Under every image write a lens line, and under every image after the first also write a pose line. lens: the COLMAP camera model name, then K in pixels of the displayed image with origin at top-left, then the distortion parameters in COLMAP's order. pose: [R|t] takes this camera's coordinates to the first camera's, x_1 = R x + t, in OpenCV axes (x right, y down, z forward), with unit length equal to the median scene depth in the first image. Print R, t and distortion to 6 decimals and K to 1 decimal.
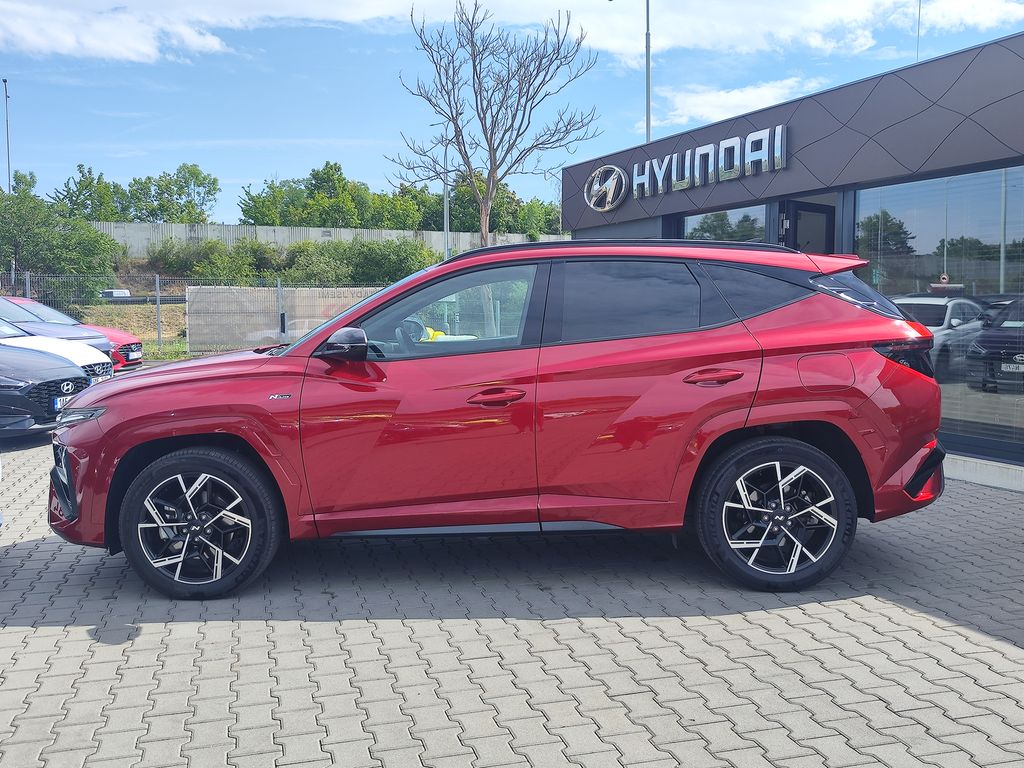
lens RADIAL K [[1013.8, 0, 512.0], [0, 1013.8, 384.0], [0, 0, 1]] dist [0.064216, -0.137417]
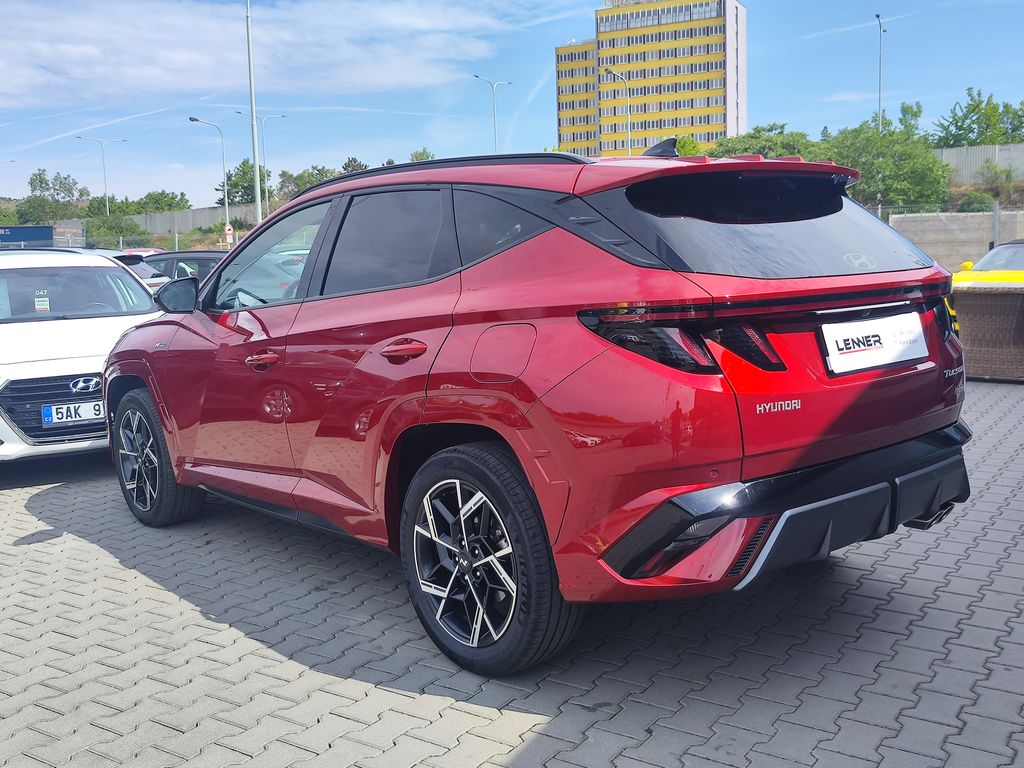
lens RADIAL K [[1013.8, 0, 512.0], [0, 1013.8, 384.0], [0, 0, 1]] dist [0.064216, -0.137417]
pose [[0.660719, 0.080982, -0.746252, 0.776684], [-0.029453, 0.996195, 0.082028, -0.042633], [0.750055, -0.032218, 0.660590, 0.583114]]
